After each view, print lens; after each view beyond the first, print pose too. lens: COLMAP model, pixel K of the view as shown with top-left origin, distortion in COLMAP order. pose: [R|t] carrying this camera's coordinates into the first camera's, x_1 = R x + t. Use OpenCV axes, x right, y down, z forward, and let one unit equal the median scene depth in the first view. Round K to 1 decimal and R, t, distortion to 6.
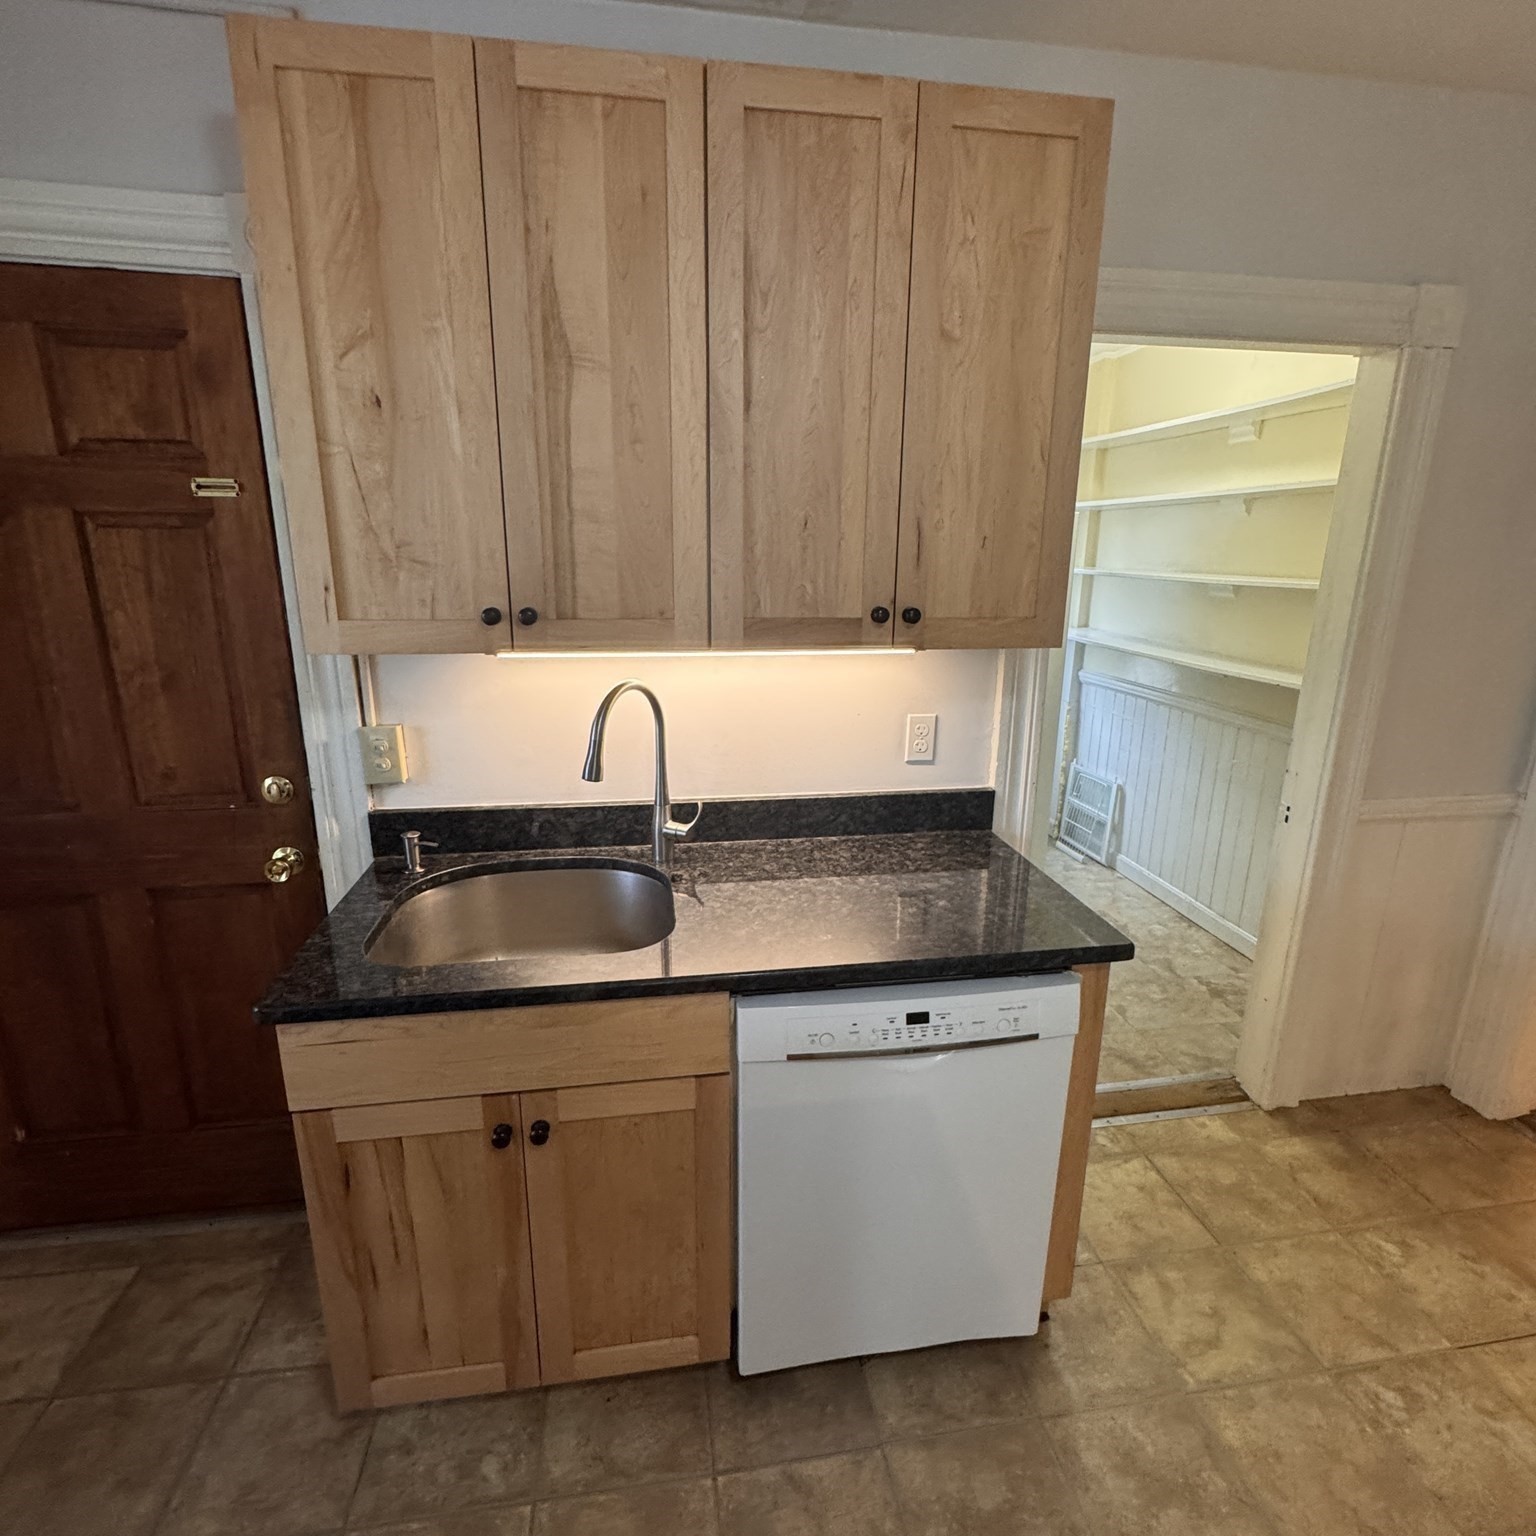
lens RADIAL K [[818.5, 0, 768.7], [0, 818.5, 768.5], [0, 0, 1]] dist [-0.004572, 0.000990]
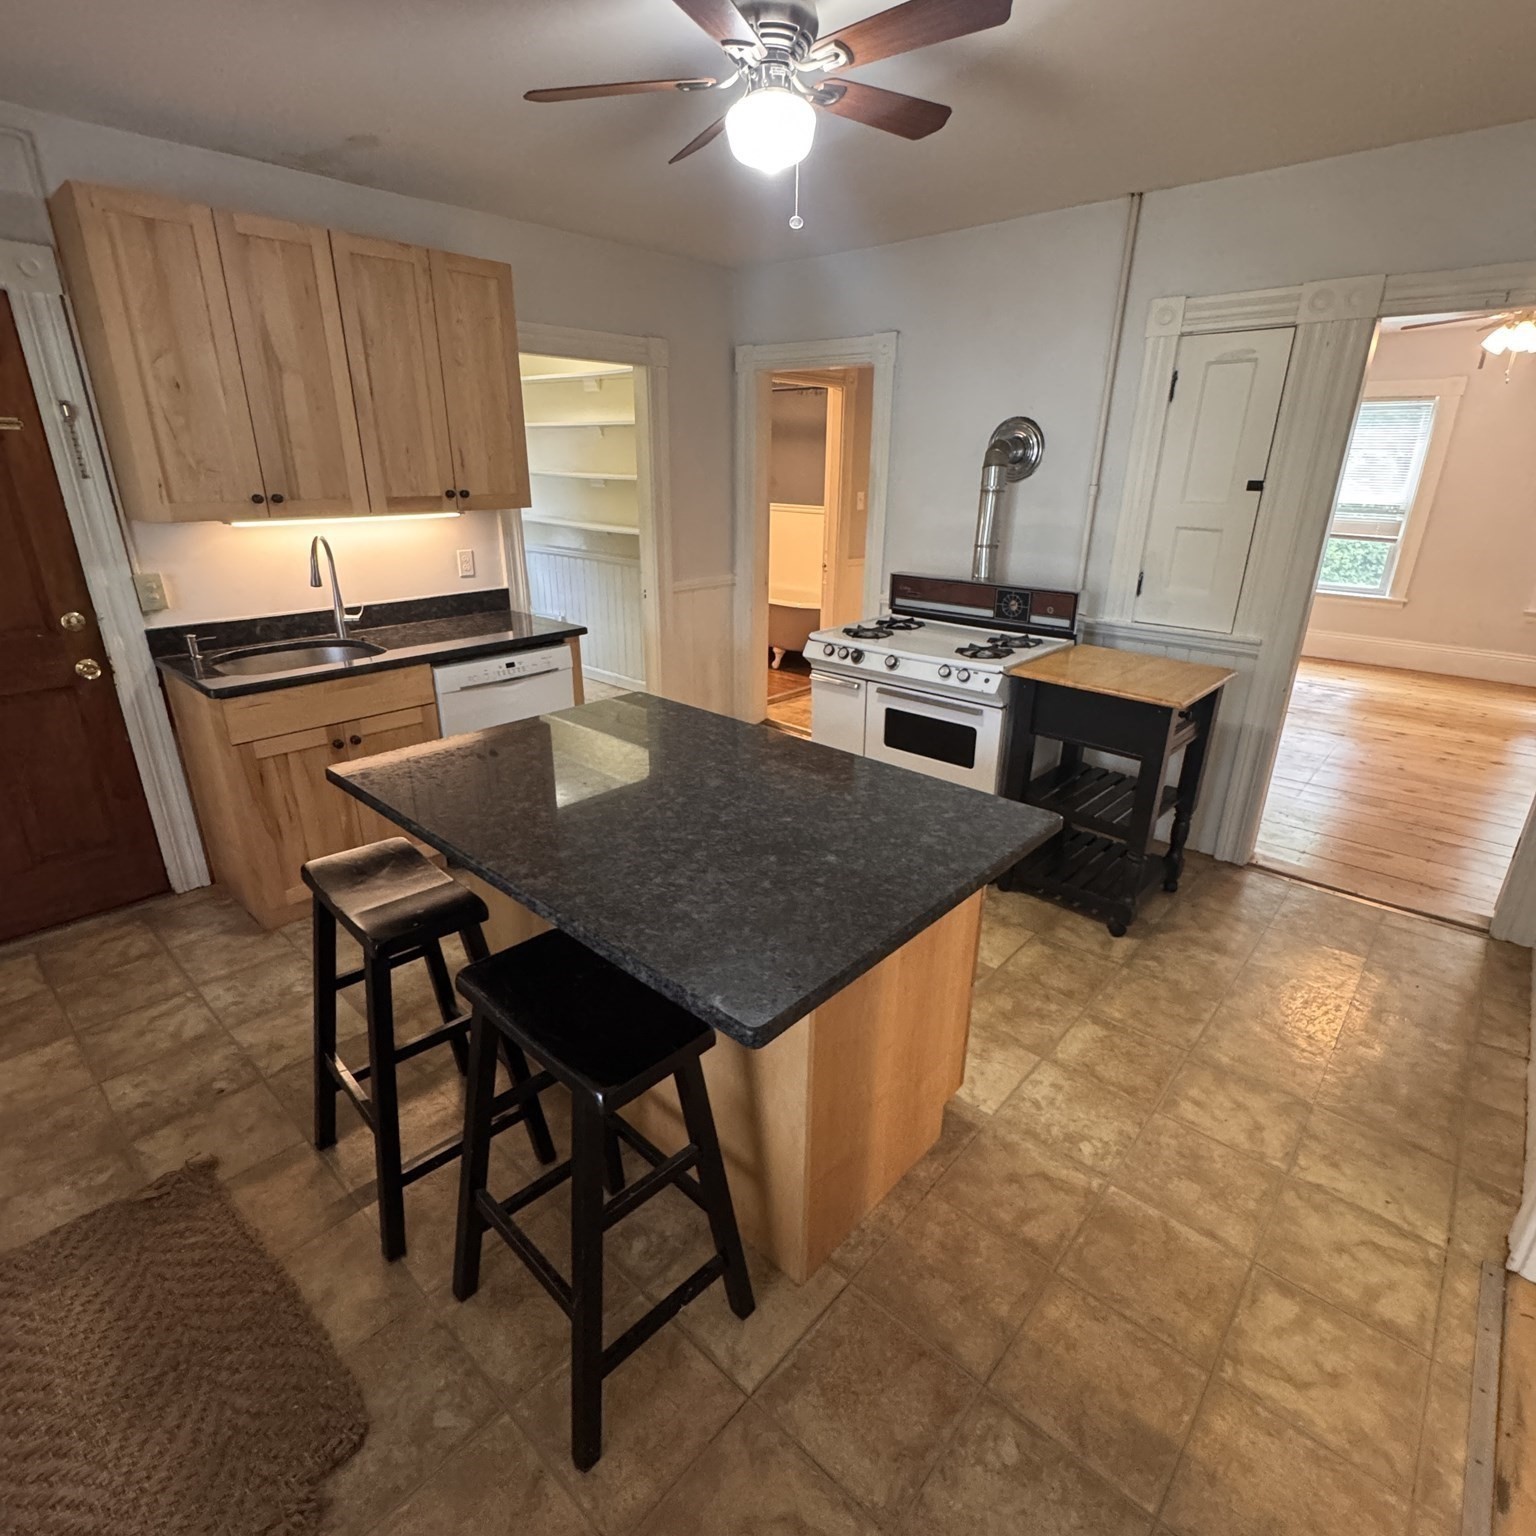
lens RADIAL K [[818.5, 0, 768.2], [0, 818.5, 766.9], [0, 0, 1]] dist [-0.004572, 0.000990]
pose [[0.777444, -0.221876, 0.588517, -0.608224], [0.156594, 0.974528, 0.160542, 0.283720], [-0.609147, -0.032655, 0.792385, -1.177129]]
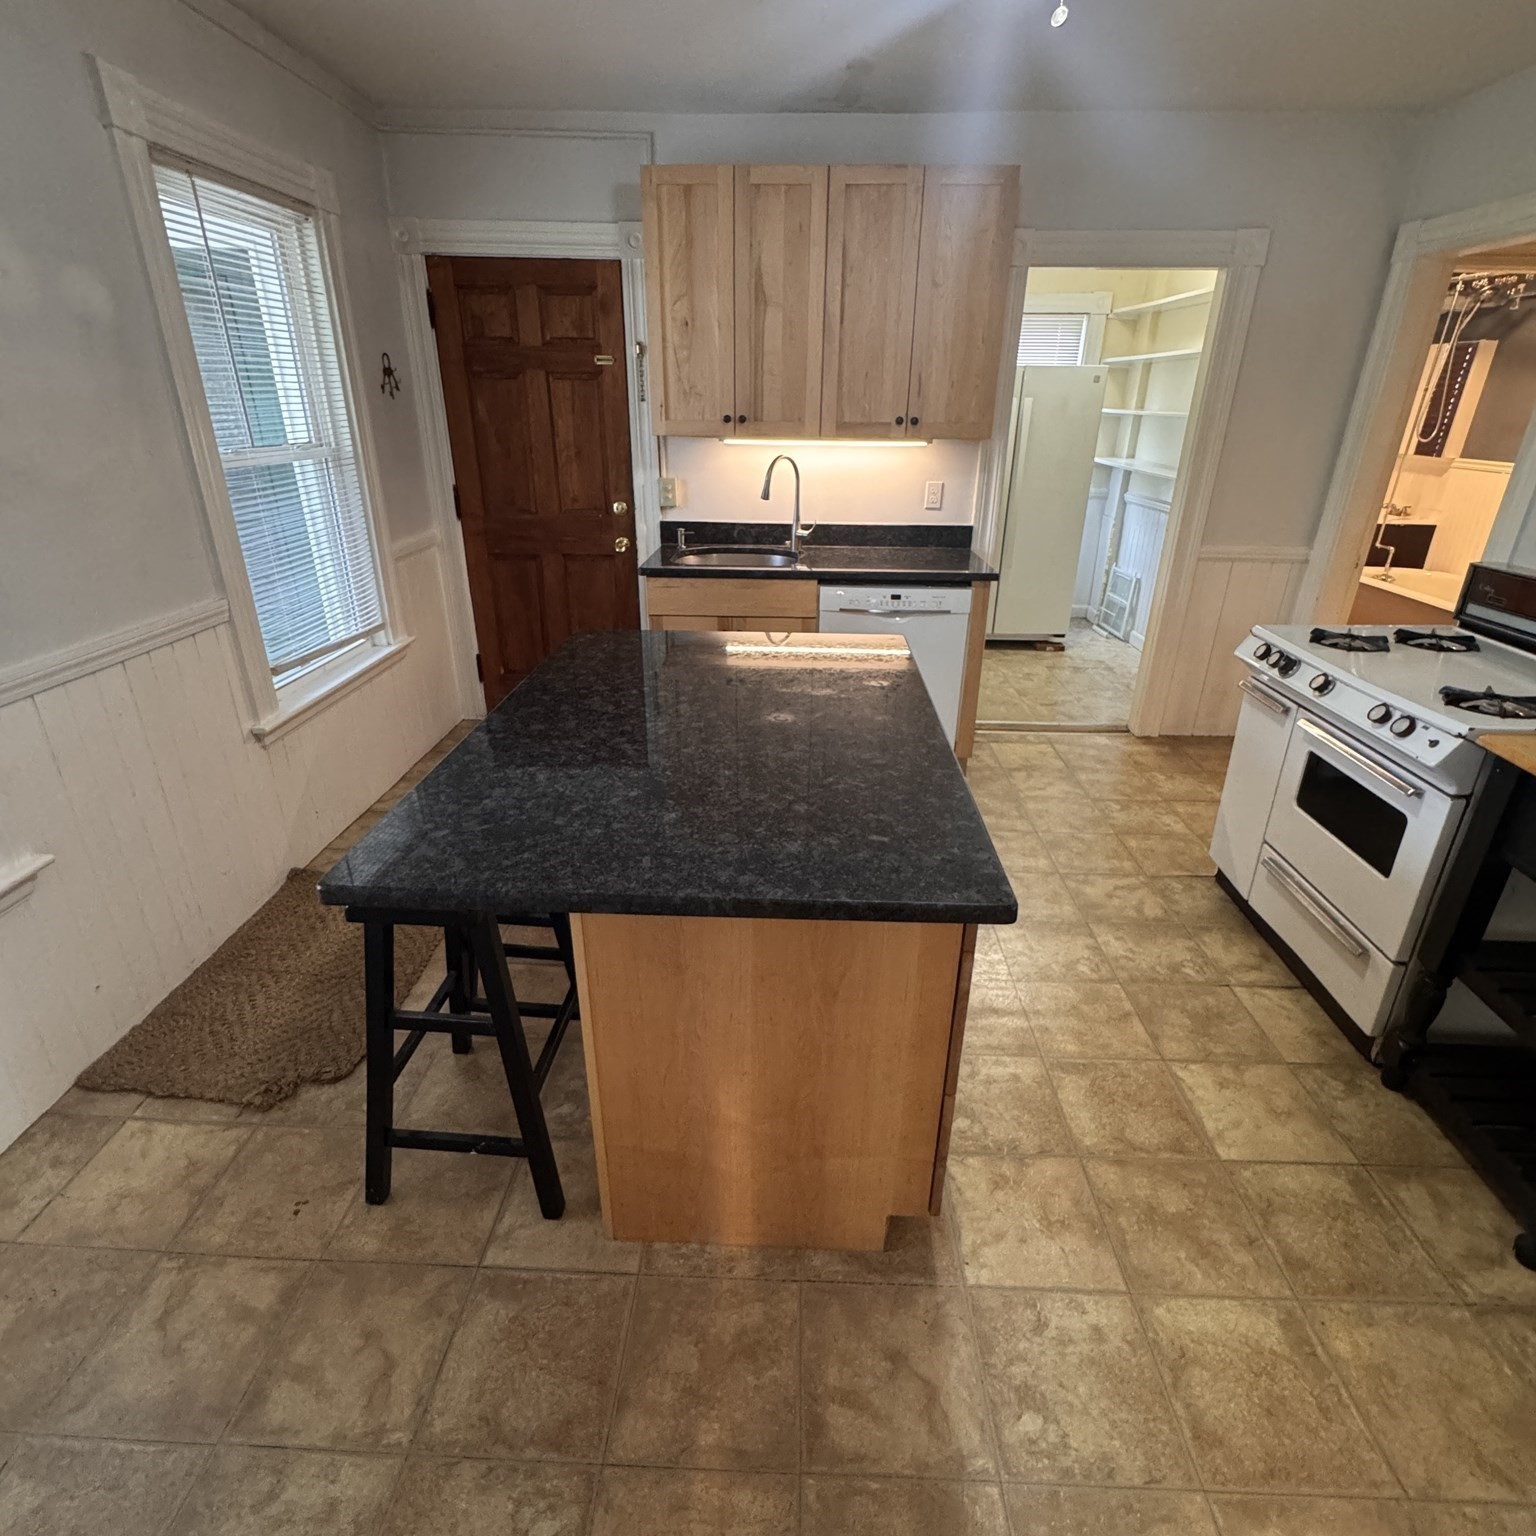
lens RADIAL K [[818.5, 0, 770.7], [0, 818.5, 766.8], [0, 0, 1]] dist [-0.004572, 0.000990]
pose [[0.981697, 0.077497, -0.173971, 0.238244], [-0.049362, 0.985787, 0.160584, 0.367984], [0.183943, -0.149057, 0.971569, -1.245192]]
